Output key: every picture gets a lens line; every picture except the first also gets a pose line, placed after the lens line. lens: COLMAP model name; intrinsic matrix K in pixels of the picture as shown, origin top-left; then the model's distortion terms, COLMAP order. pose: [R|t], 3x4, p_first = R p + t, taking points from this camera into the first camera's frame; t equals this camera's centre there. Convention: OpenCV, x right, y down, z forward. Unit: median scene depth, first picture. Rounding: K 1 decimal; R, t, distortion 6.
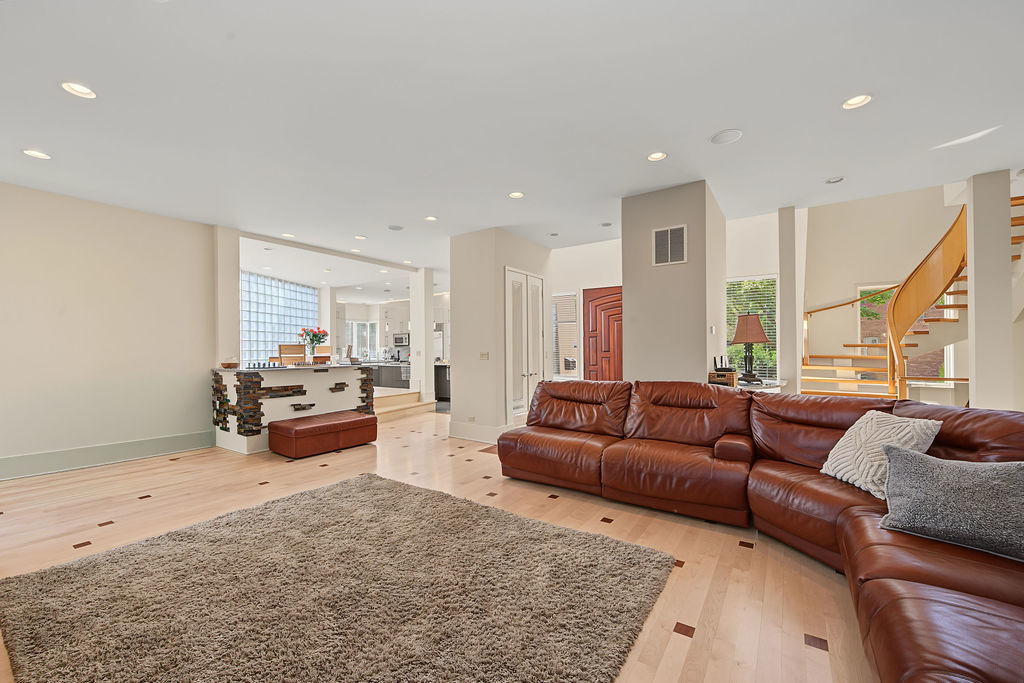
lens RADIAL K [[401.9, 0, 511.0], [0, 401.9, 347.2], [0, 0, 1]] dist [0.012041, -0.004644]
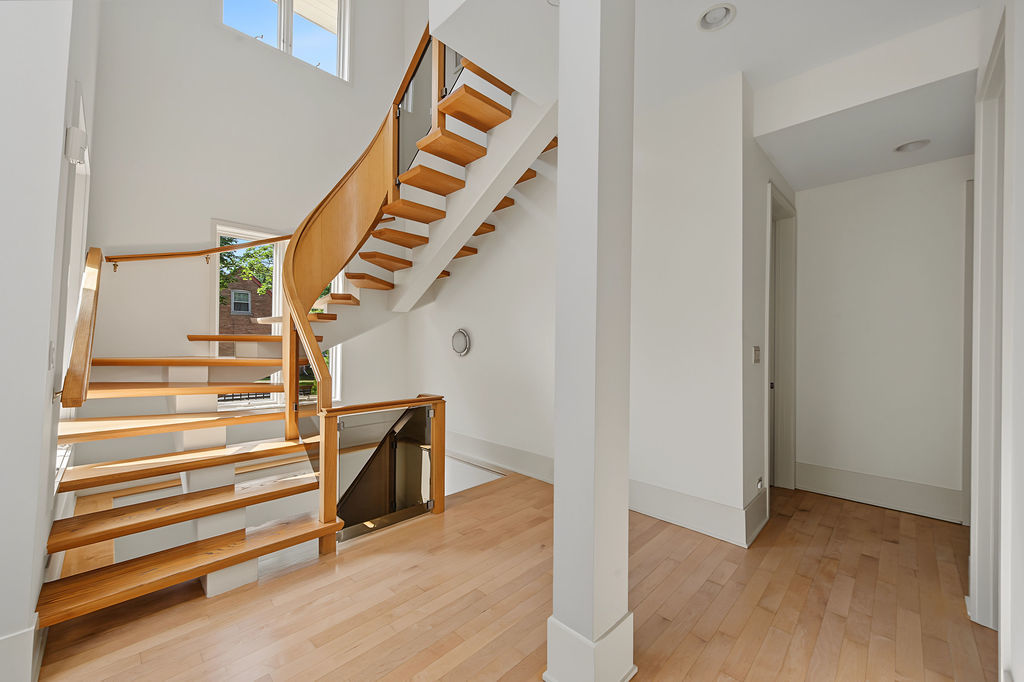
lens RADIAL K [[401.9, 0, 511.0], [0, 401.9, 346.7], [0, 0, 1]] dist [0.012041, -0.004644]
pose [[0.176904, 0.022769, 0.983965, 0.467536], [-0.005581, 0.999739, -0.022131, 0.015614], [-0.984212, -0.001577, 0.176985, 0.598197]]
